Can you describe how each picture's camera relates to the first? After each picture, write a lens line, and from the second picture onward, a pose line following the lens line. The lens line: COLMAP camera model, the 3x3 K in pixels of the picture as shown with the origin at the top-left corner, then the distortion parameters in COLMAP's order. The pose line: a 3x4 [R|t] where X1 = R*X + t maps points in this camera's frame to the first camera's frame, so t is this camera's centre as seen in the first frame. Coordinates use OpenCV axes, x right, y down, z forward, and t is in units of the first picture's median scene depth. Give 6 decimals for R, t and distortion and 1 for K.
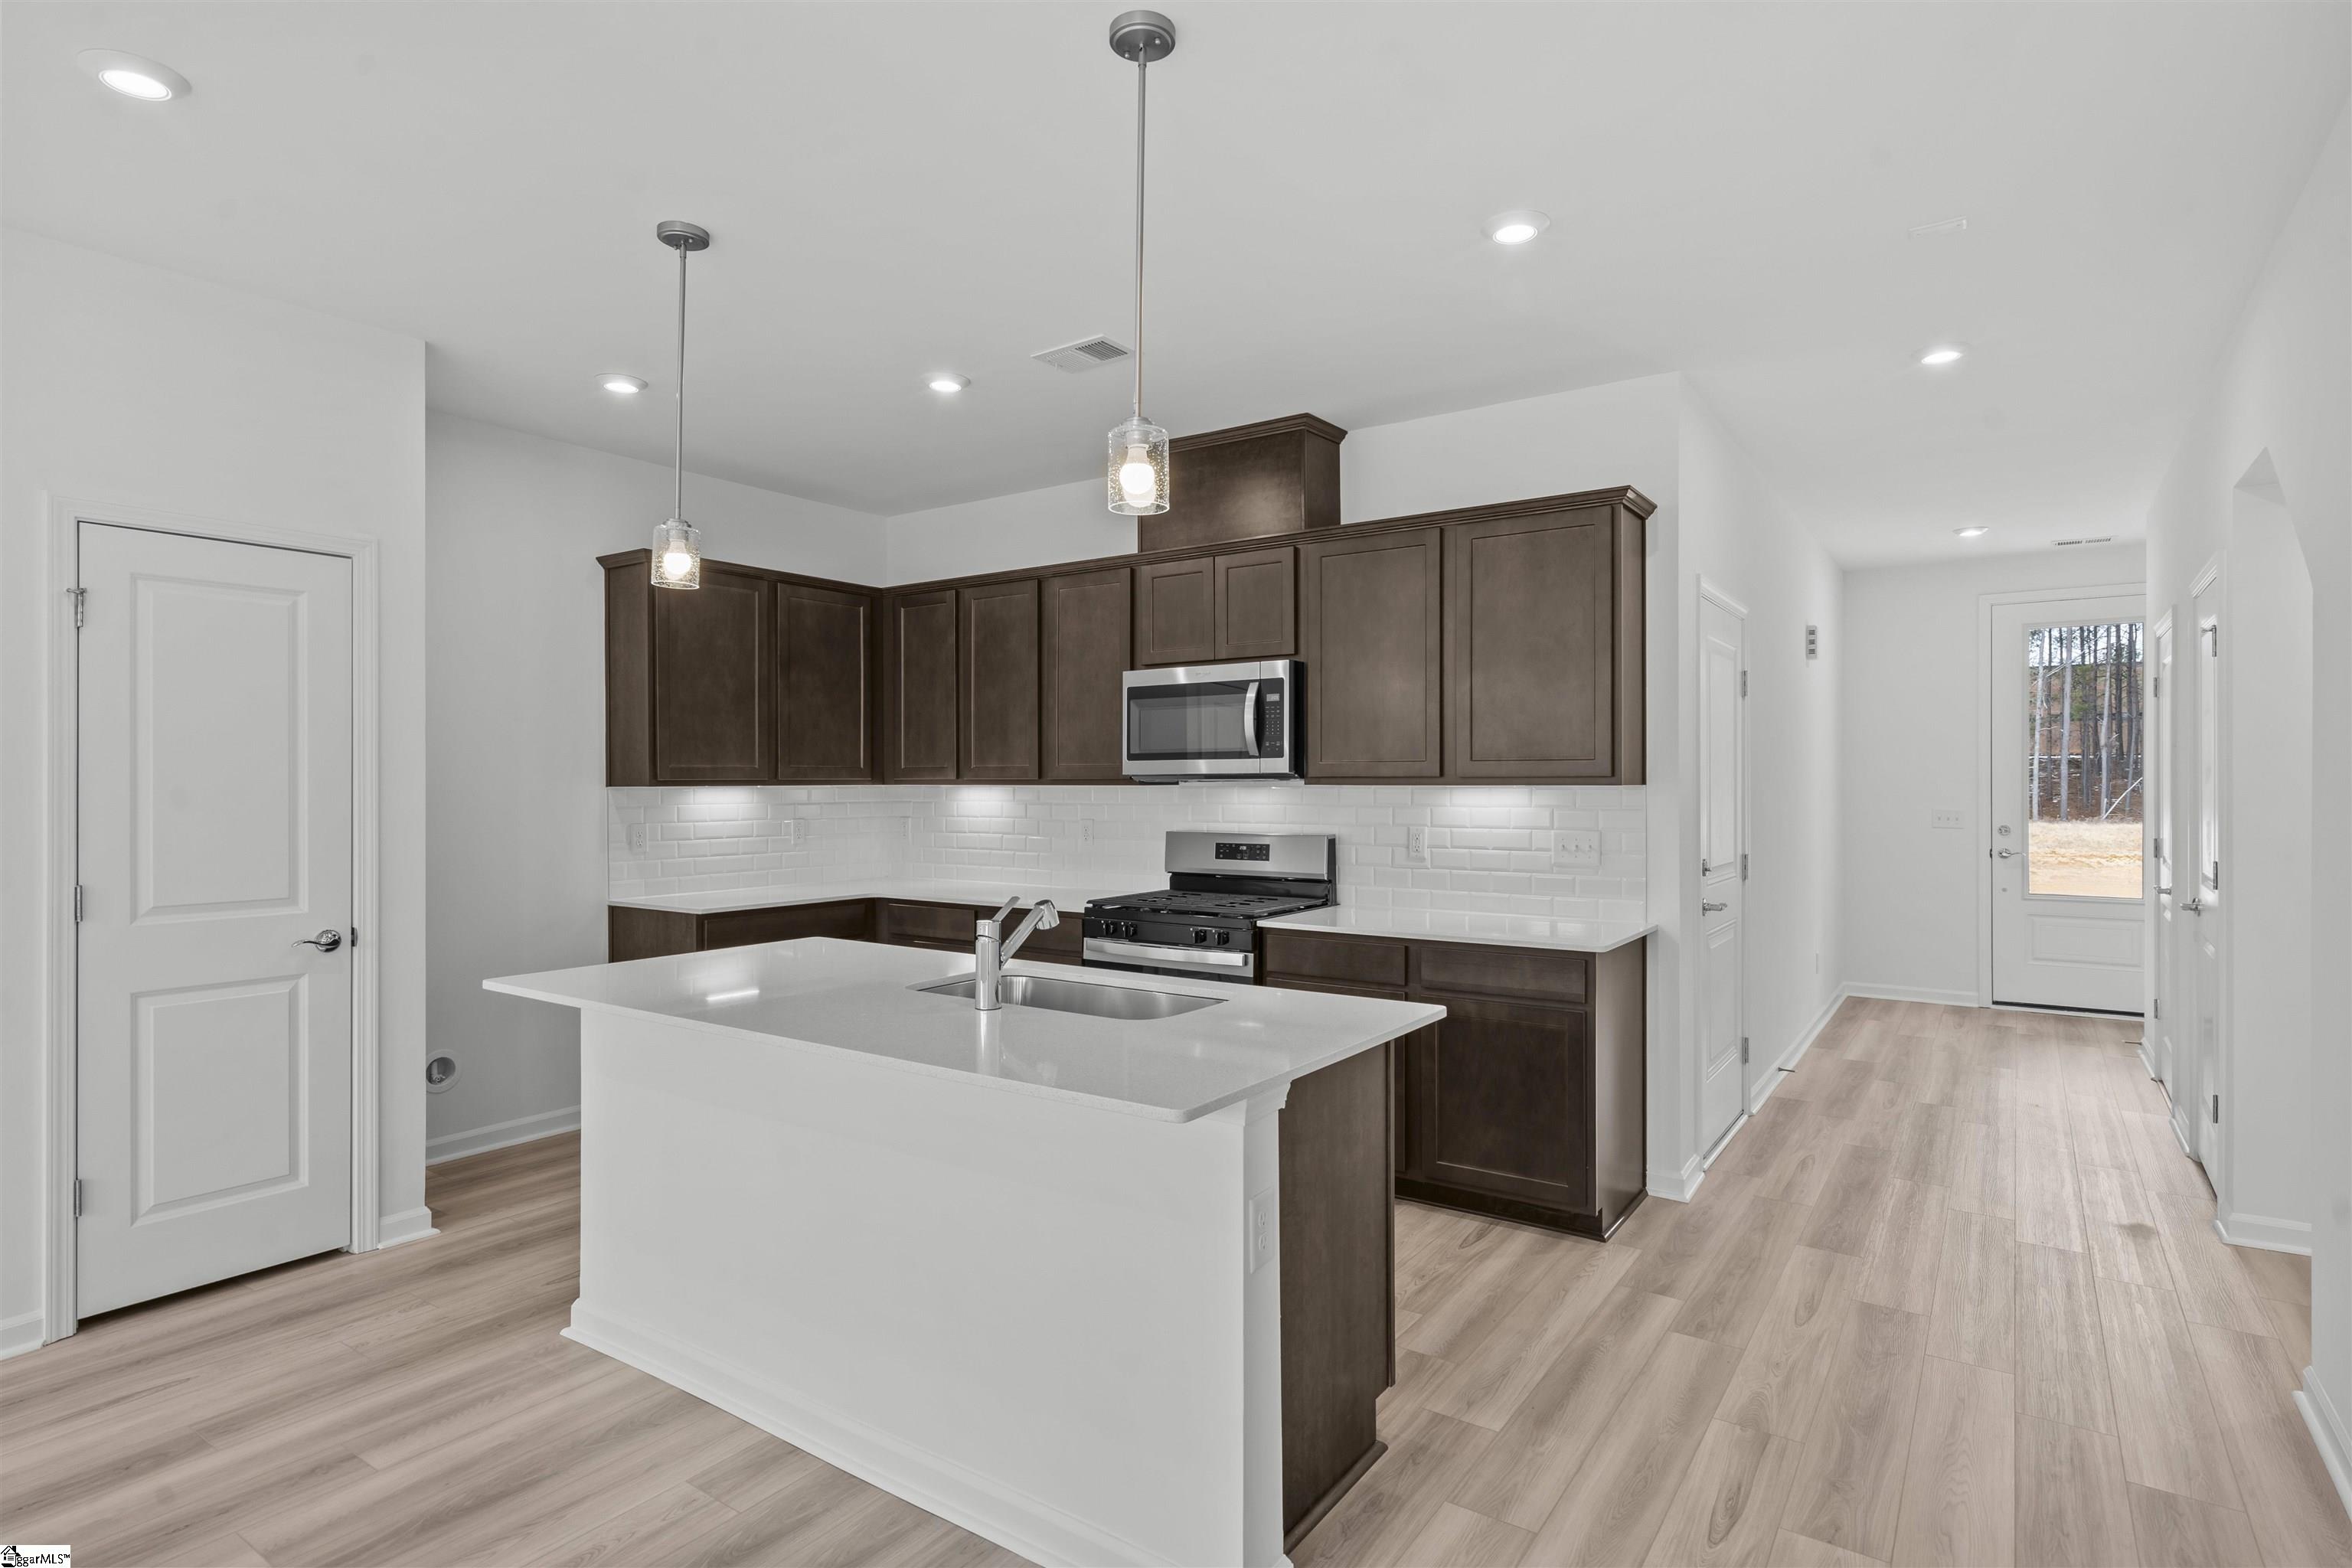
lens RADIAL K [[1199.2, 0, 1176.4], [0, 1199.2, 776.8], [0, 0, 1]] dist [-0.000821, 0.000383]
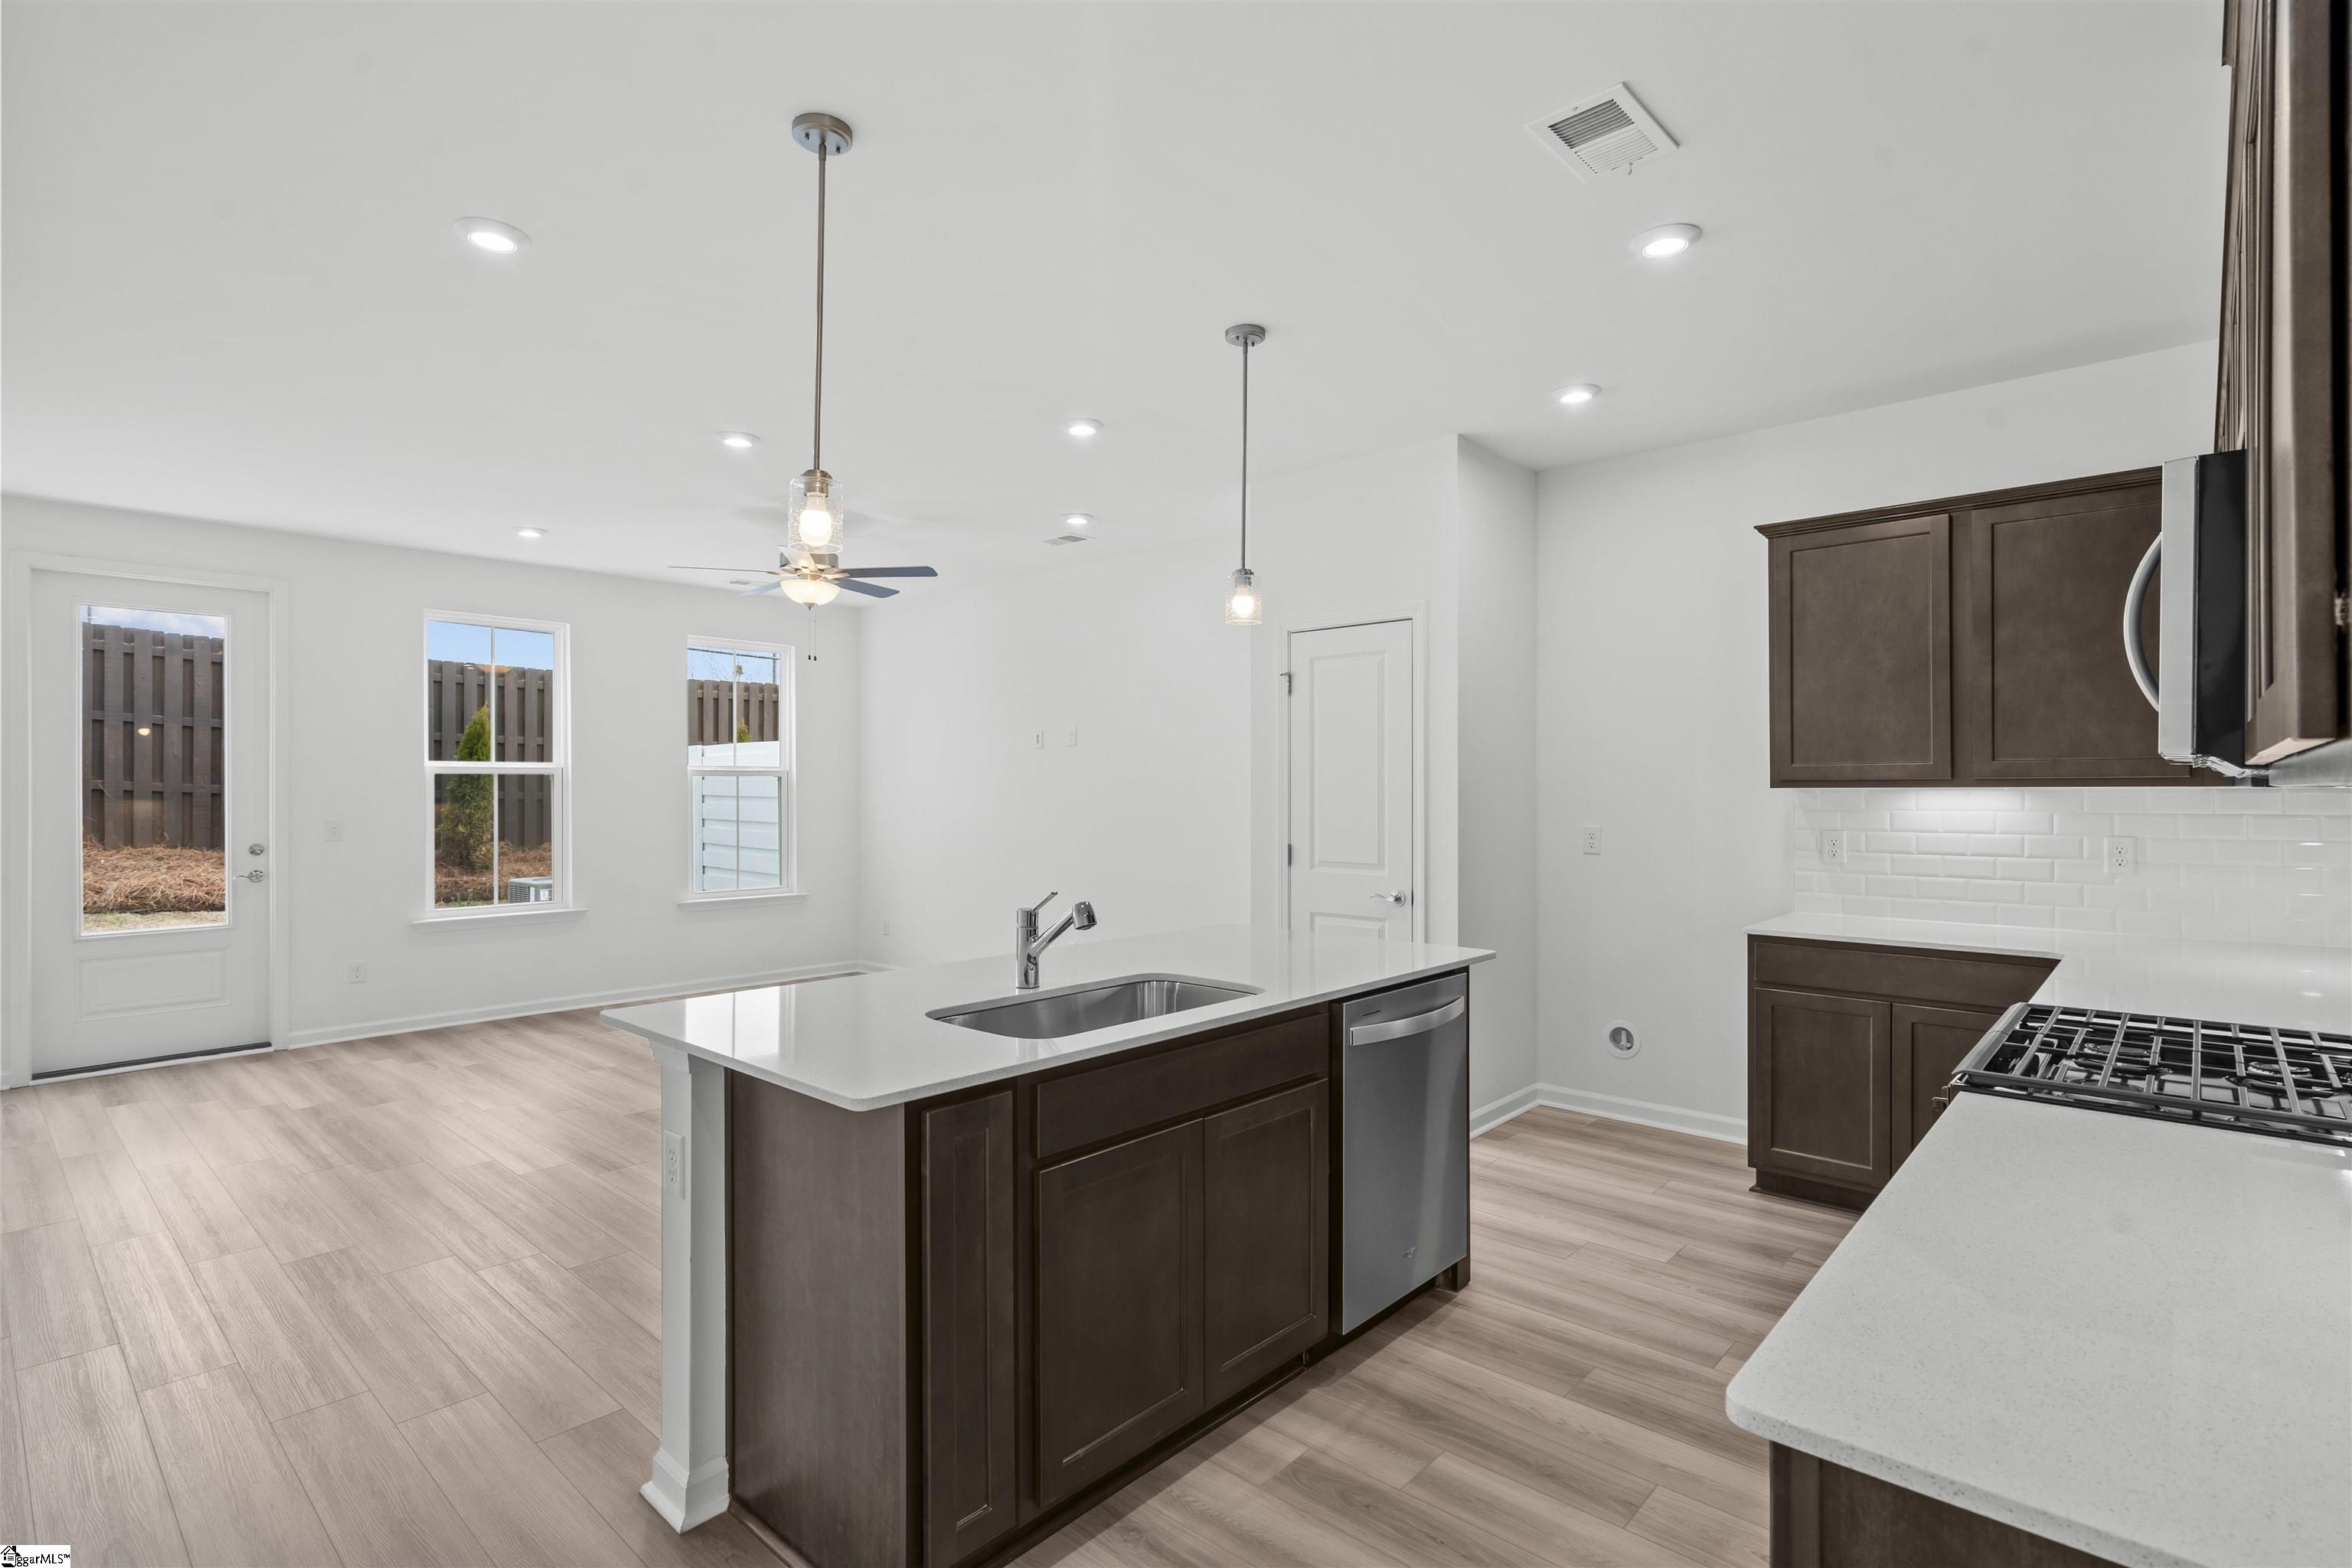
lens RADIAL K [[1124.3, 0, 1166.2], [0, 1124.3, 791.5], [0, 0, 1]] dist [0.010197, 0.000024]
pose [[-0.132051, 0.005812, -0.991226, 0.474831], [0.007129, 0.999963, 0.004914, 0.003292], [0.991217, -0.006417, -0.132087, 0.689105]]
